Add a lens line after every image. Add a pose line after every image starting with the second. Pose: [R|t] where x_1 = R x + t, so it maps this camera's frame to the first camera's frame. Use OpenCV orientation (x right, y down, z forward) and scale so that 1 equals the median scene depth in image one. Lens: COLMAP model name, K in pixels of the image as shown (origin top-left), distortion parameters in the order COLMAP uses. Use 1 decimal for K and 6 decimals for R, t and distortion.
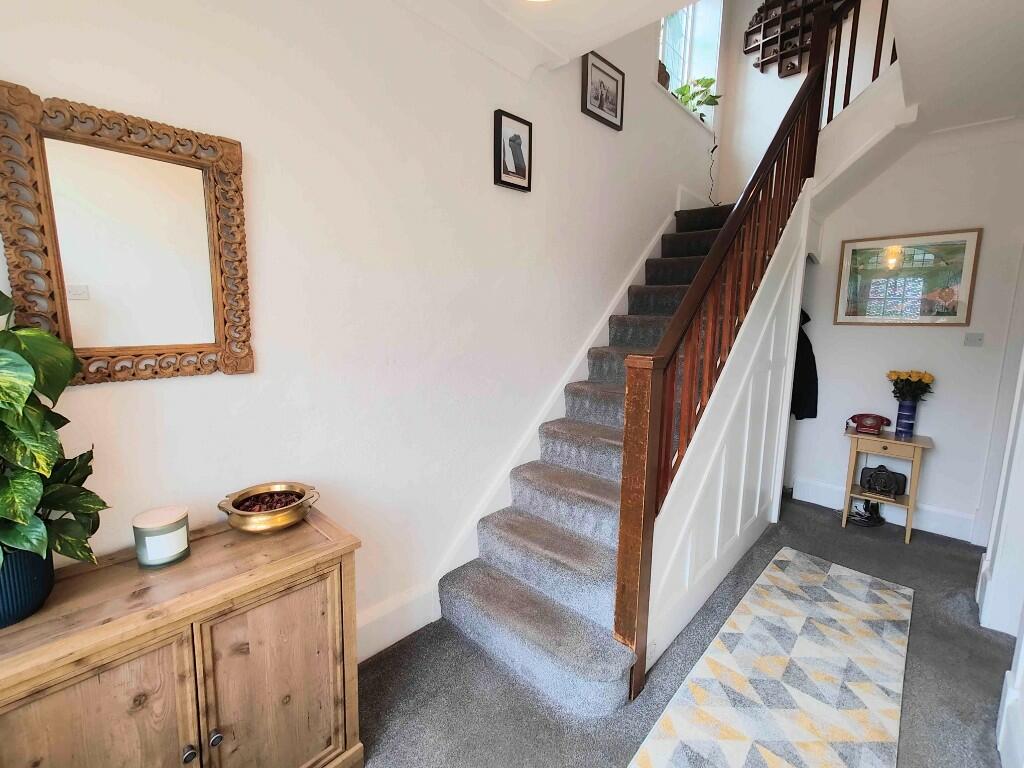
lens RADIAL K [[451.5, 0, 511.1], [0, 451.5, 378.8], [0, 0, 1]] dist [0.006175, 0.001694]
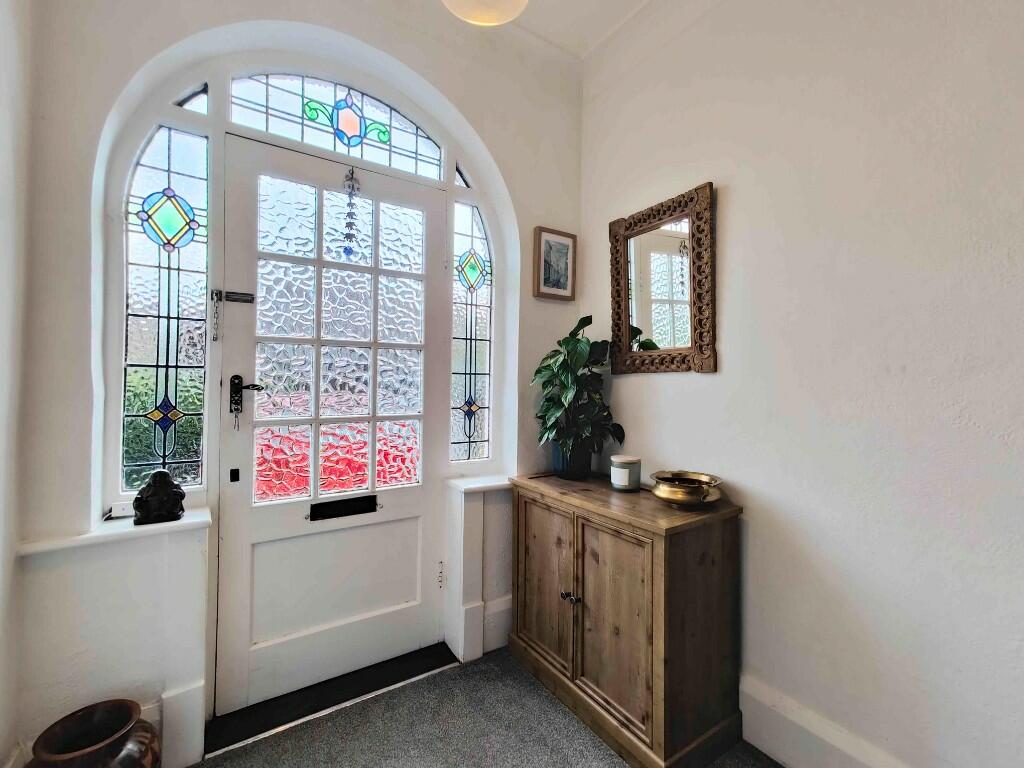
lens RADIAL K [[451.5, 0, 513.4], [0, 451.5, 382.3], [0, 0, 1]] dist [0.006175, 0.001694]
pose [[-0.235262, -0.028906, -0.971502, 0.774761], [-0.155058, 0.987872, 0.008156, 0.095027], [0.959484, 0.152558, -0.236891, 0.955103]]
